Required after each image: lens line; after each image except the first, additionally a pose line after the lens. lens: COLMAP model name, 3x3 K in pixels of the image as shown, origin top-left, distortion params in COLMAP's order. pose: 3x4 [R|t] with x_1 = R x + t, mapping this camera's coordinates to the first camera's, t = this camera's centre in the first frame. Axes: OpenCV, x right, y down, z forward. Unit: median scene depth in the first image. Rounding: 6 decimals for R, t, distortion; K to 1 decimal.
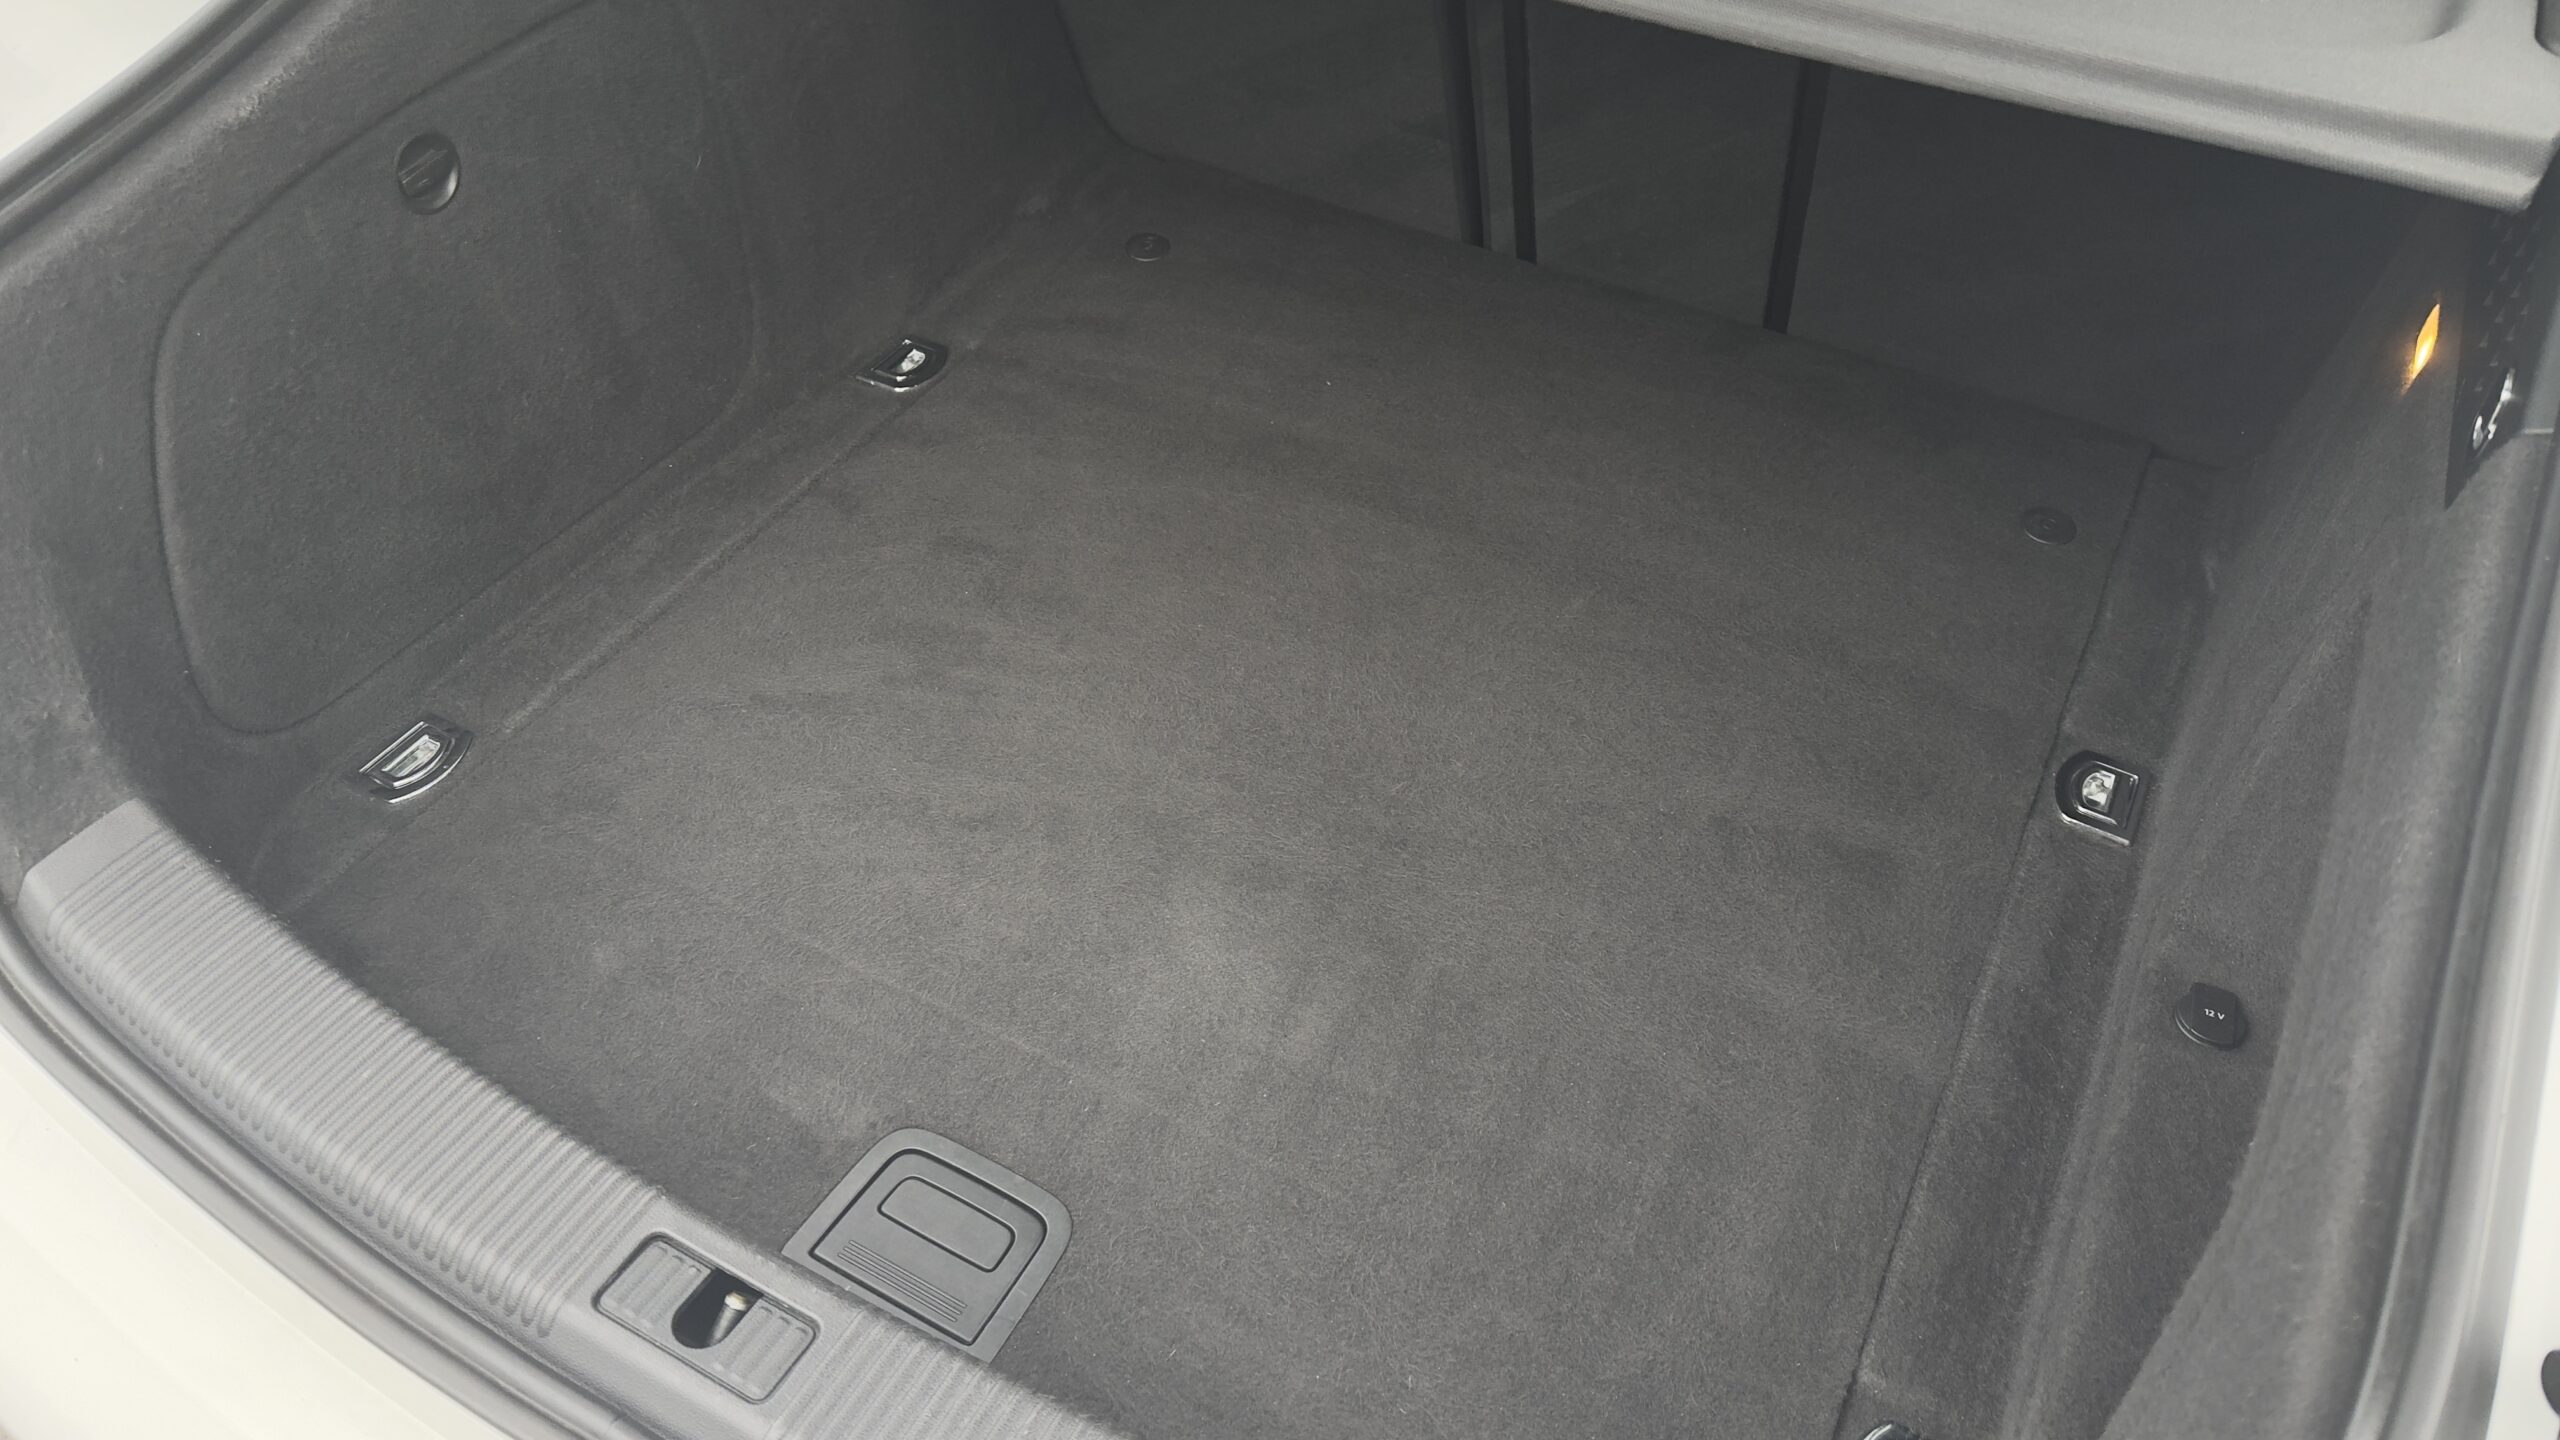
lens RADIAL K [[1782.2, 0, 1280.0], [0, 1782.2, 720.0], [0, 0, 1]] dist [0.111440, -0.133033]
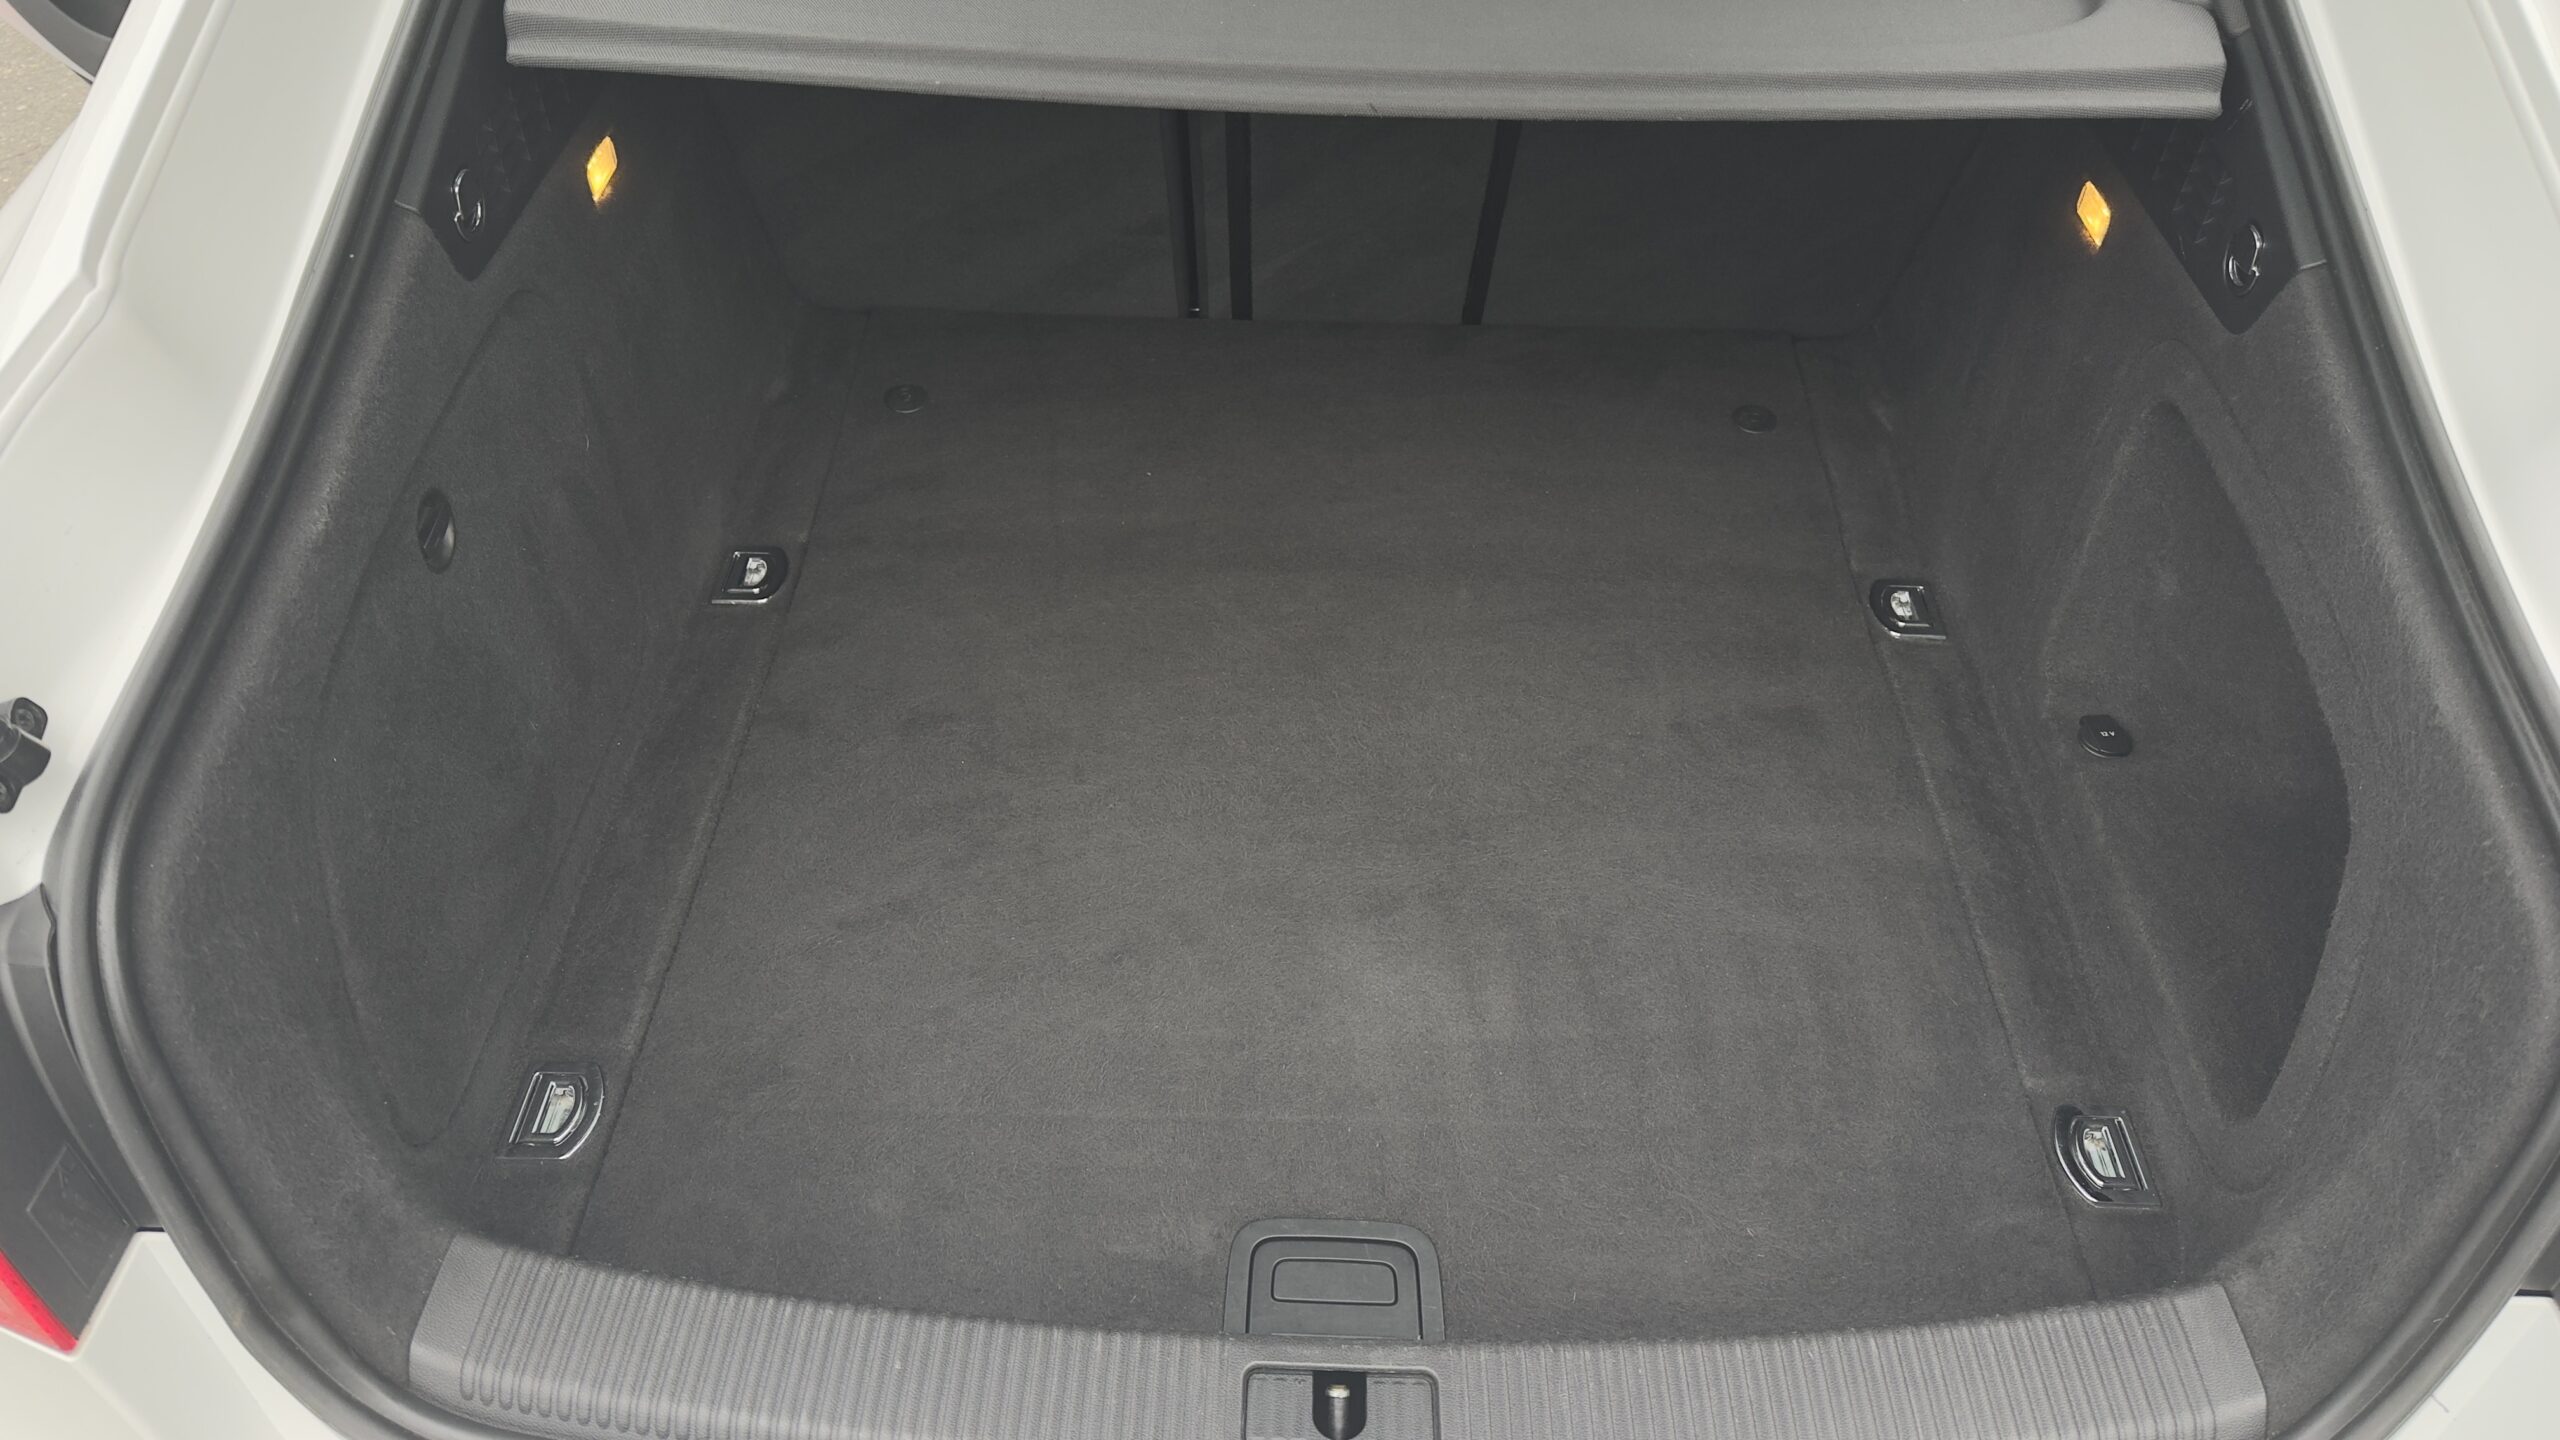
lens RADIAL K [[1777.0, 0, 1272.9], [0, 1777.0, 731.1], [0, 0, 1]] dist [0.138831, -0.221410]
pose [[0.888278, -0.330070, 0.319401, -0.381856], [0.329160, 0.942459, 0.058521, -0.100522], [-0.320338, 0.053151, 0.945811, -0.050108]]
